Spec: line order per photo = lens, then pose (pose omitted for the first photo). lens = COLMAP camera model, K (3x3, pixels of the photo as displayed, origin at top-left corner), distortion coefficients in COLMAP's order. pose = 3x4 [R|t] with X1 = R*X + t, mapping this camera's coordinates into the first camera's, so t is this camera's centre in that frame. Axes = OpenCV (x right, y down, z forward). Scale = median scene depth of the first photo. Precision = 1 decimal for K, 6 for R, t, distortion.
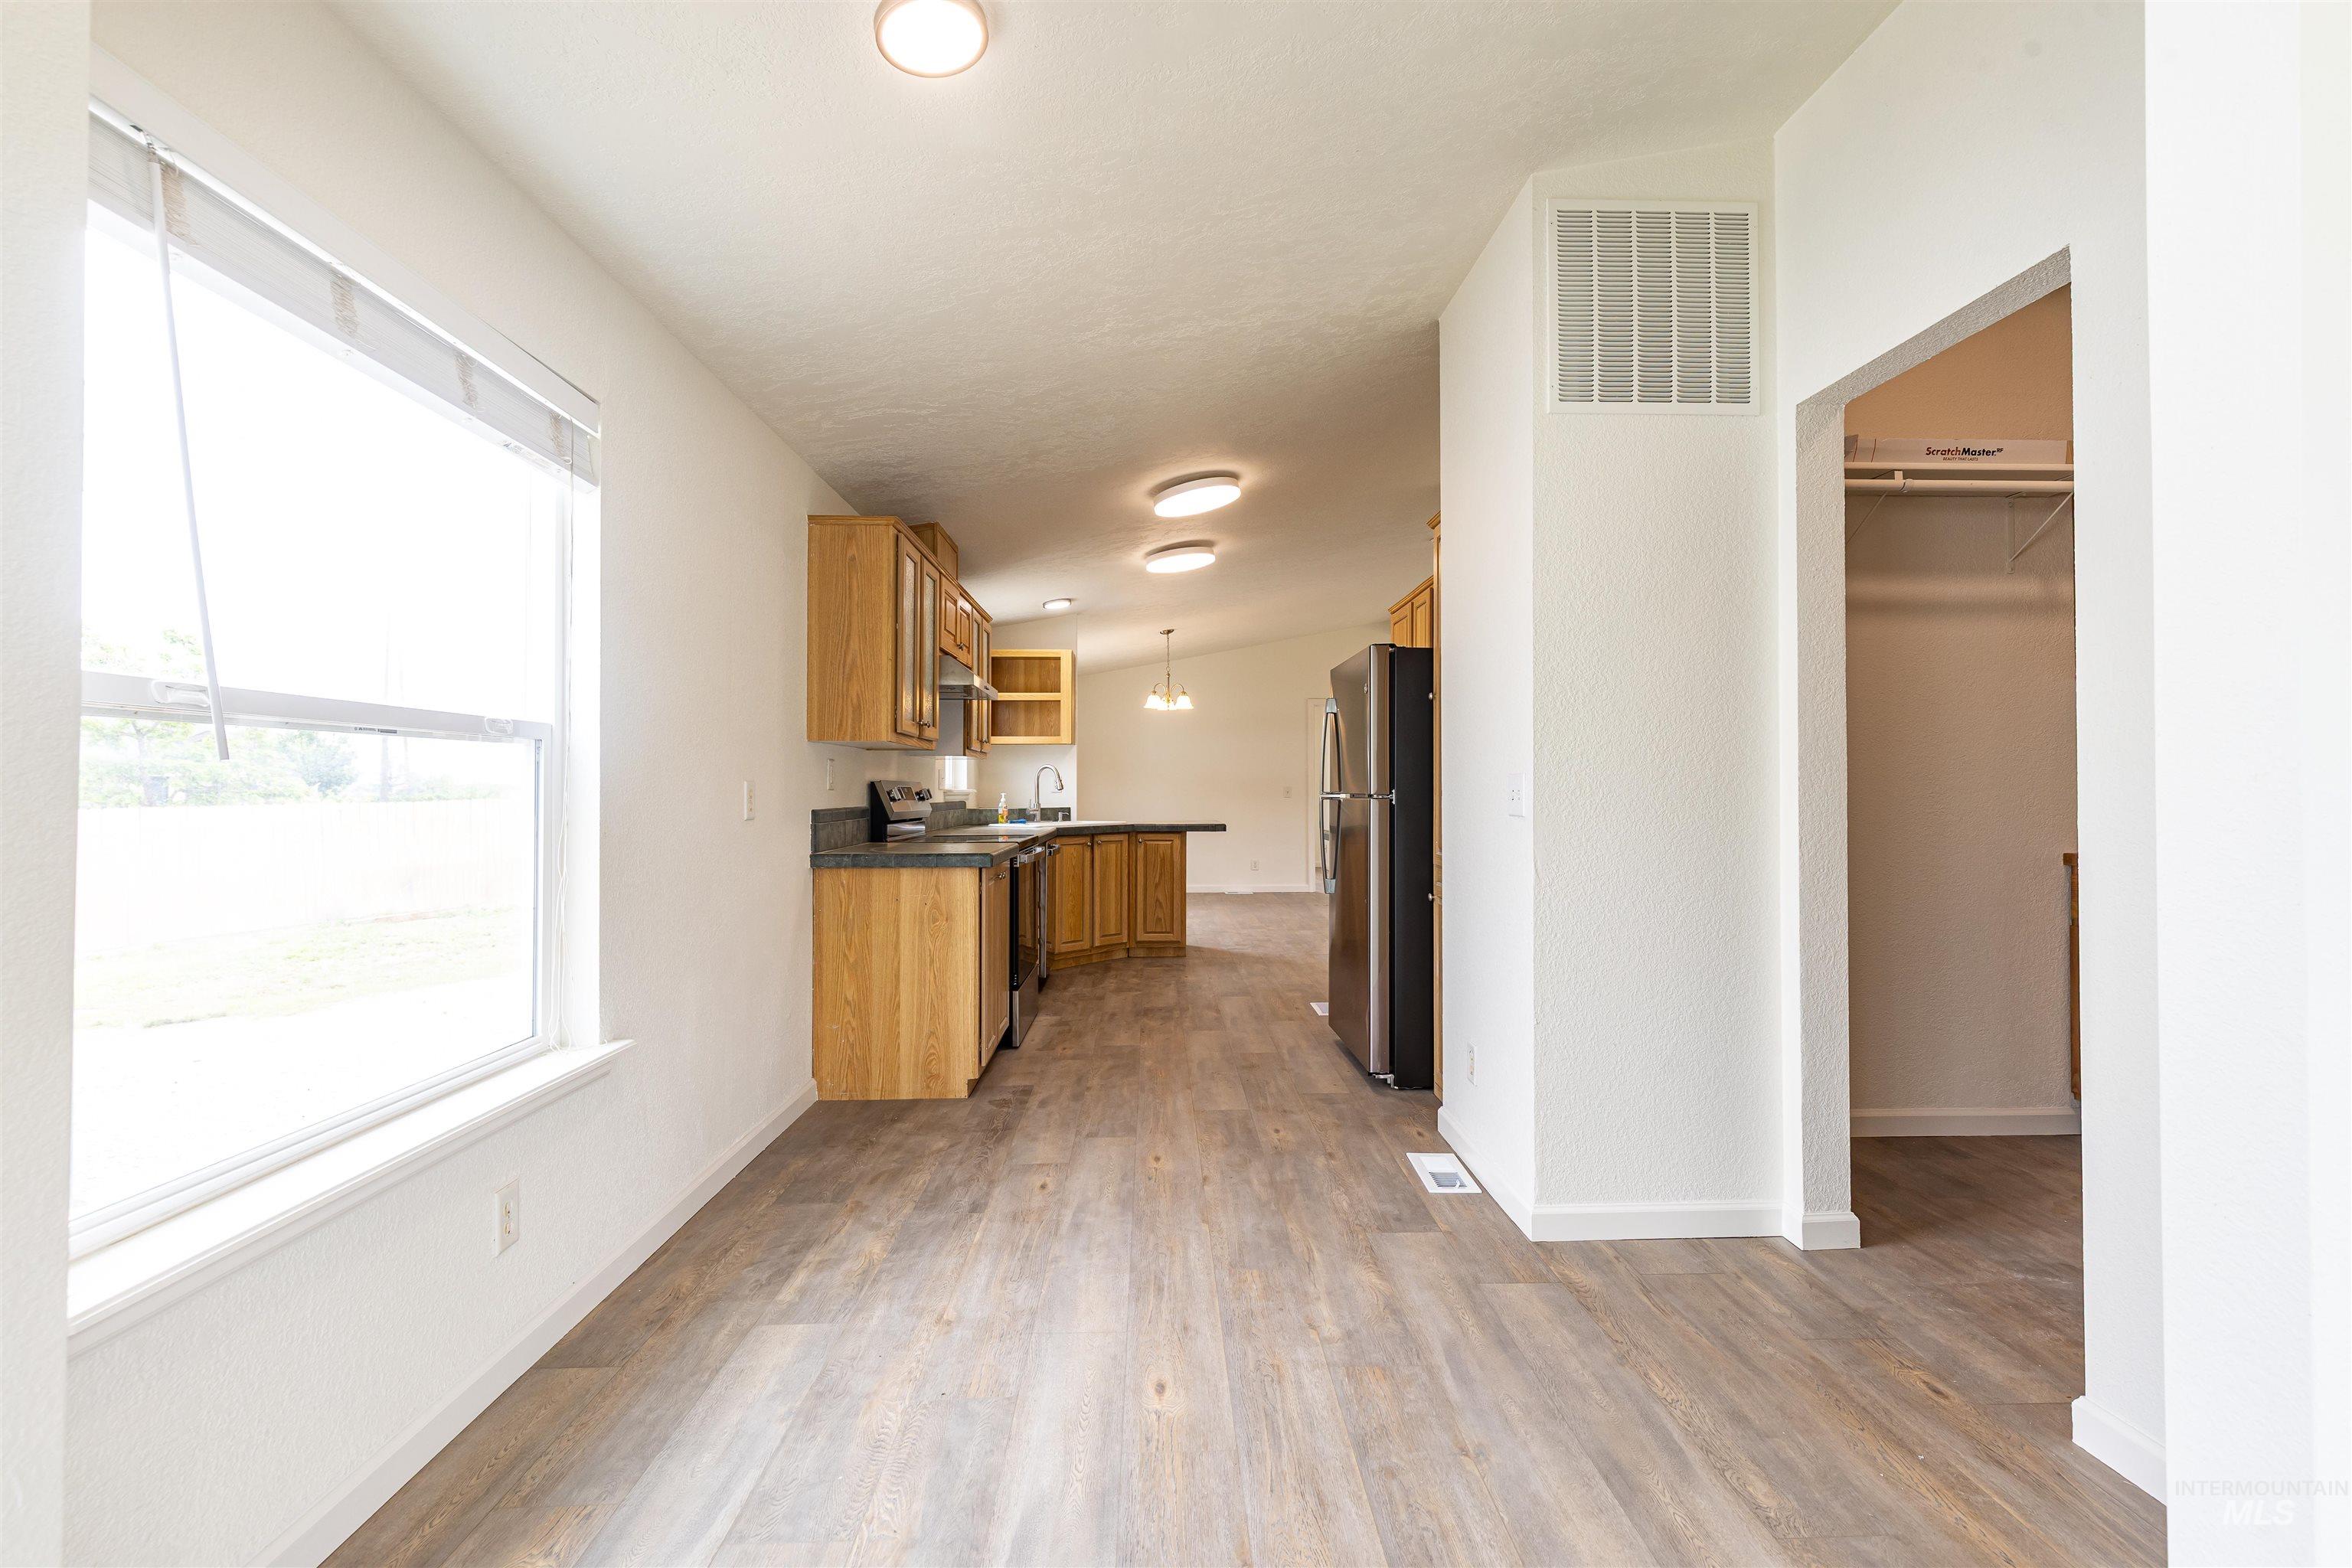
lens RADIAL K [[1039.8, 0, 1180.6], [0, 1039.8, 786.3], [0, 0, 1]] dist [0.009323, -0.001352]
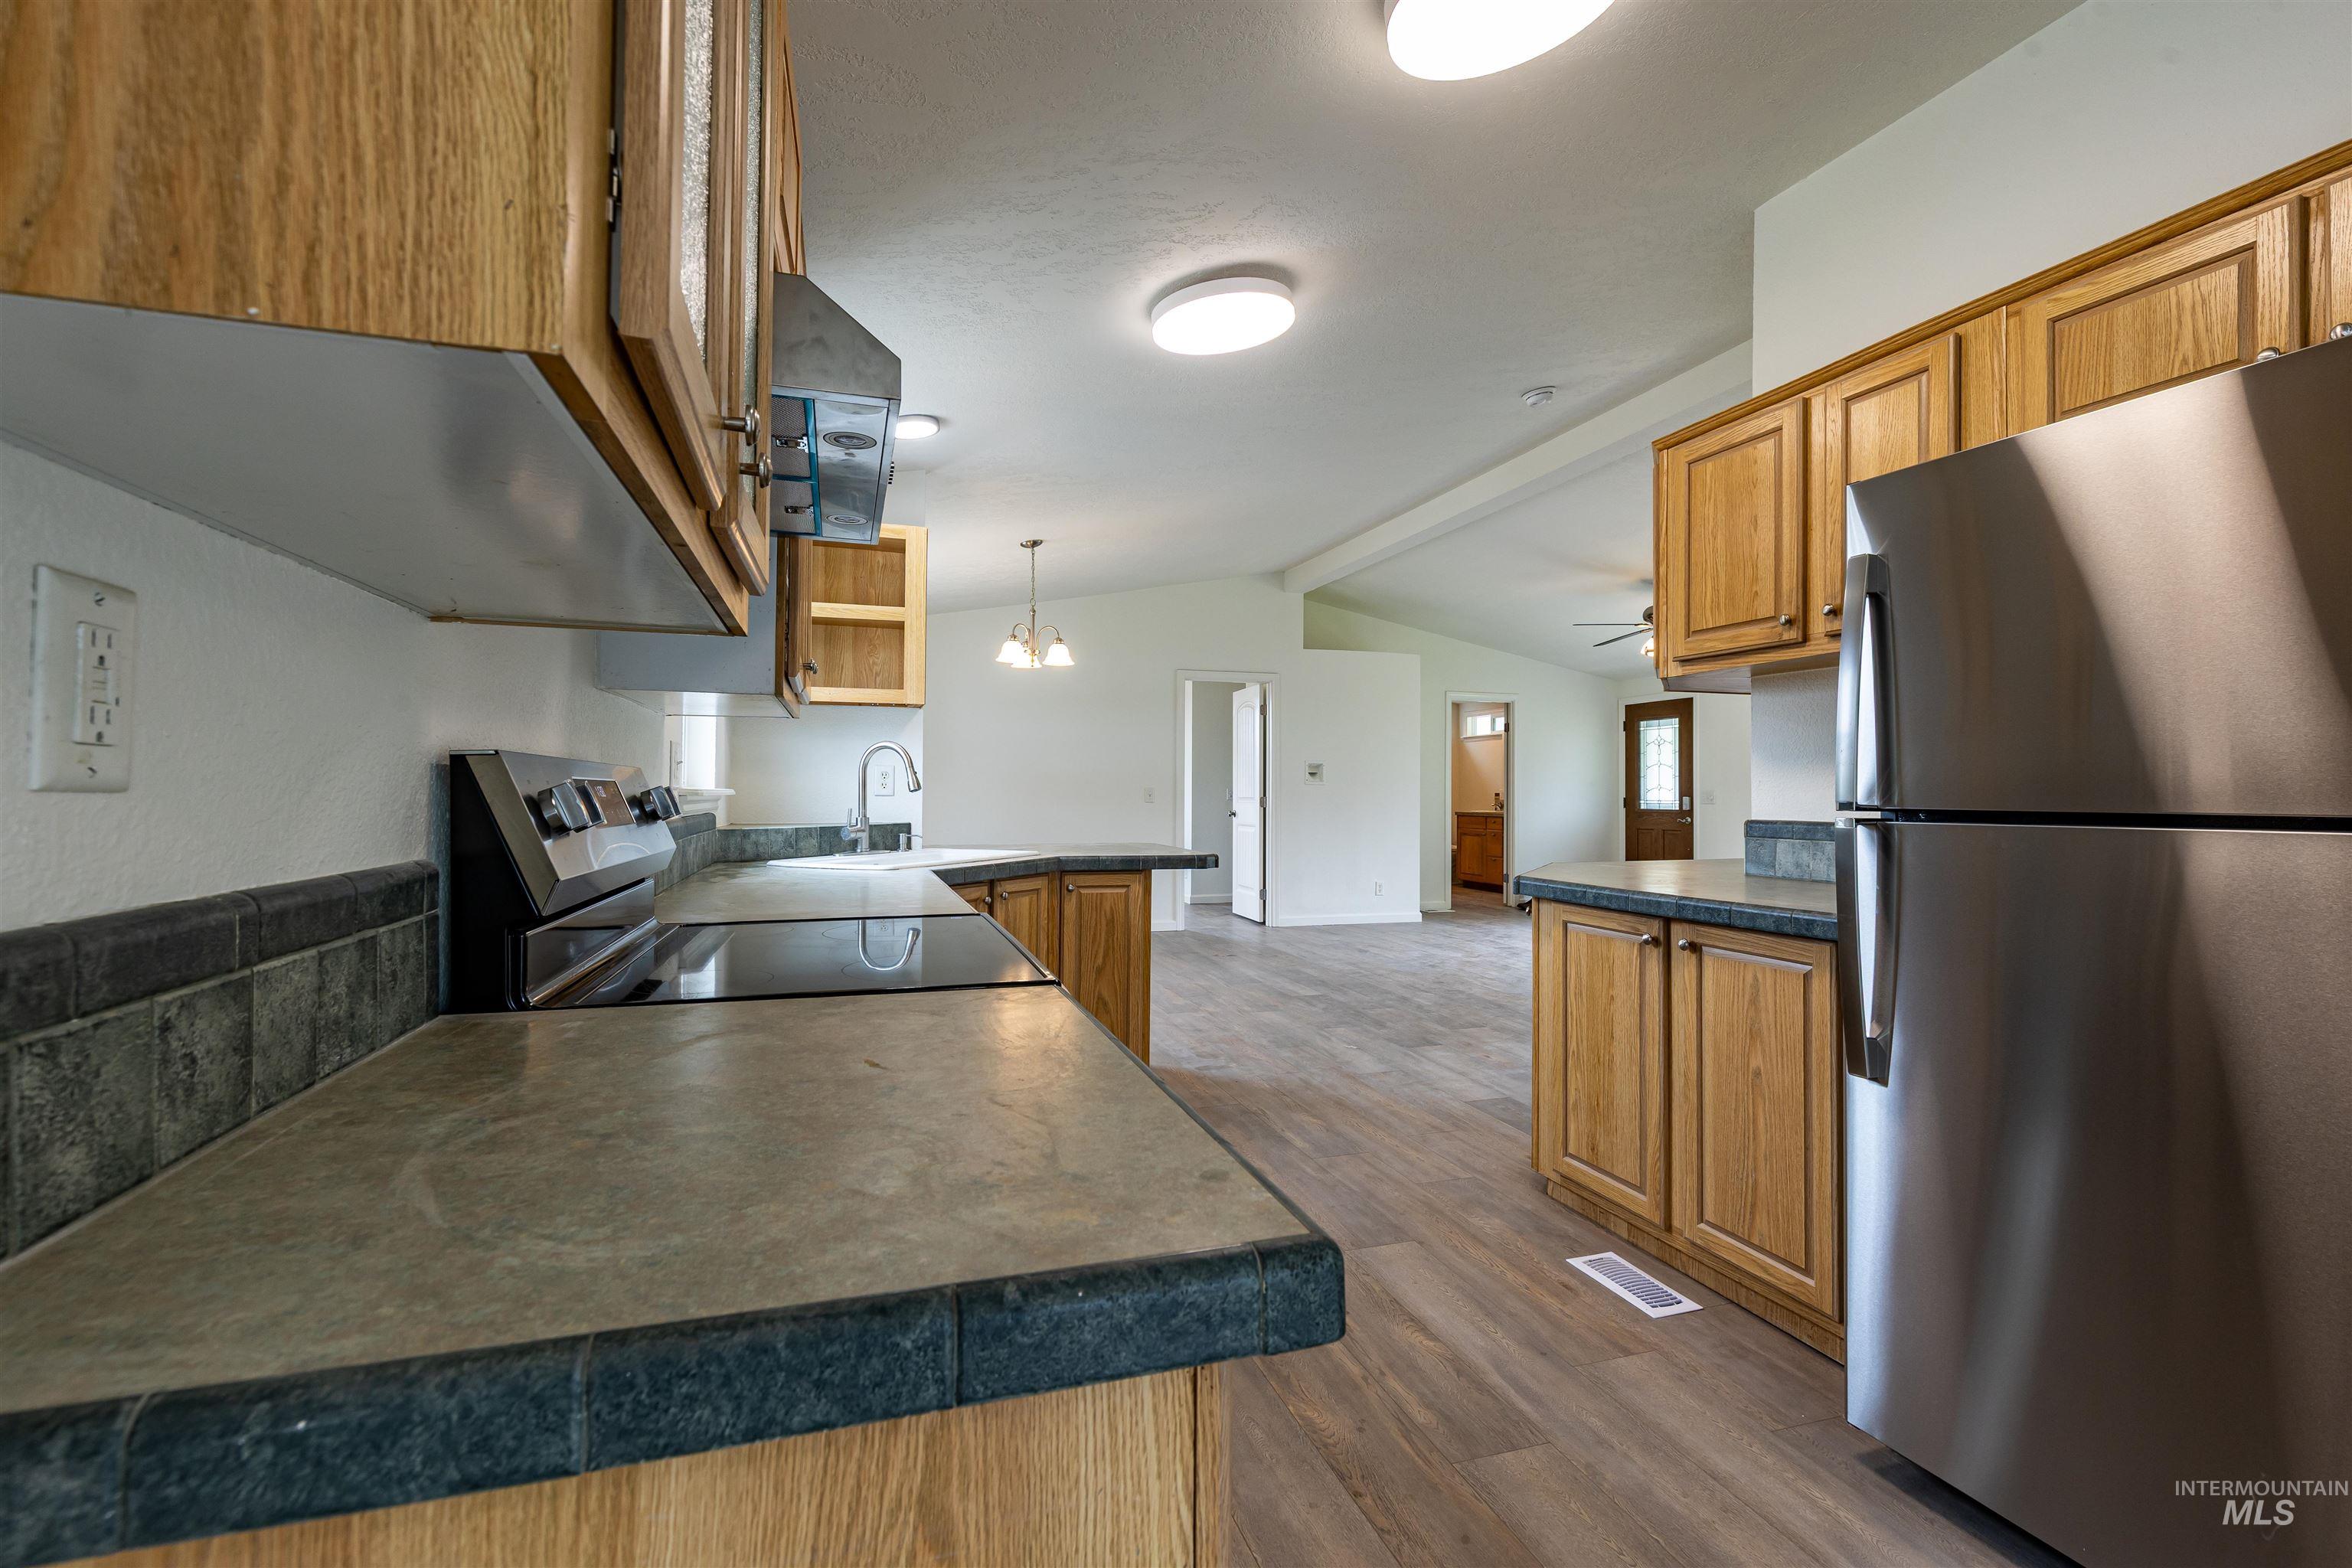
lens RADIAL K [[1039.8, 0, 1175.8], [0, 1039.8, 782.8], [0, 0, 1]] dist [0.009323, -0.001352]
pose [[0.961460, 0.007410, 0.274844, -0.132734], [-0.006092, 0.999965, -0.005651, 0.001335], [-0.274877, 0.003759, 0.961472, 0.472494]]
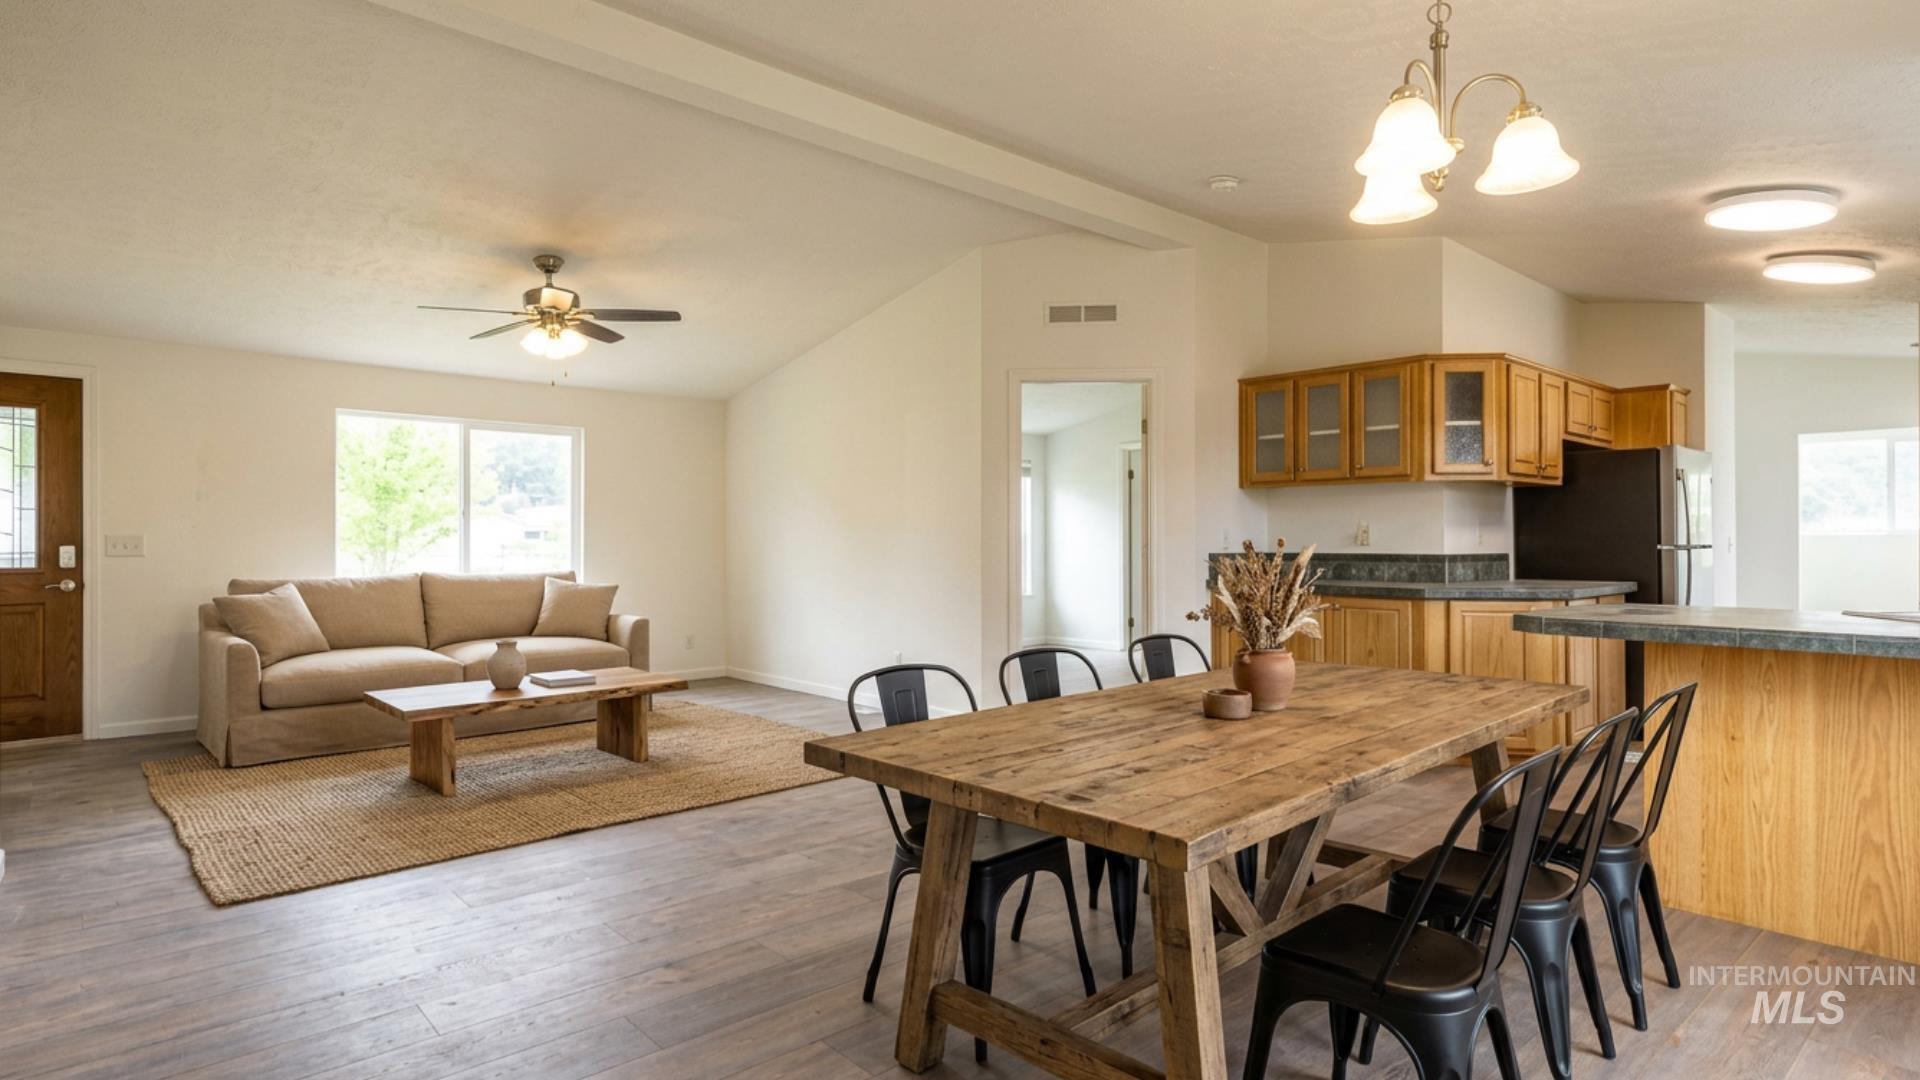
lens RADIAL K [[967.3, 0, 951.6], [0, 967.3, 543.5], [0, 0, 1]] dist [0.010968, -0.002366]
pose [[-0.638875, 0.000495, 0.769311, -0.134415], [-0.003872, 0.999985, -0.003859, 0.004678], [-0.769301, -0.005444, -0.638863, 1.126900]]
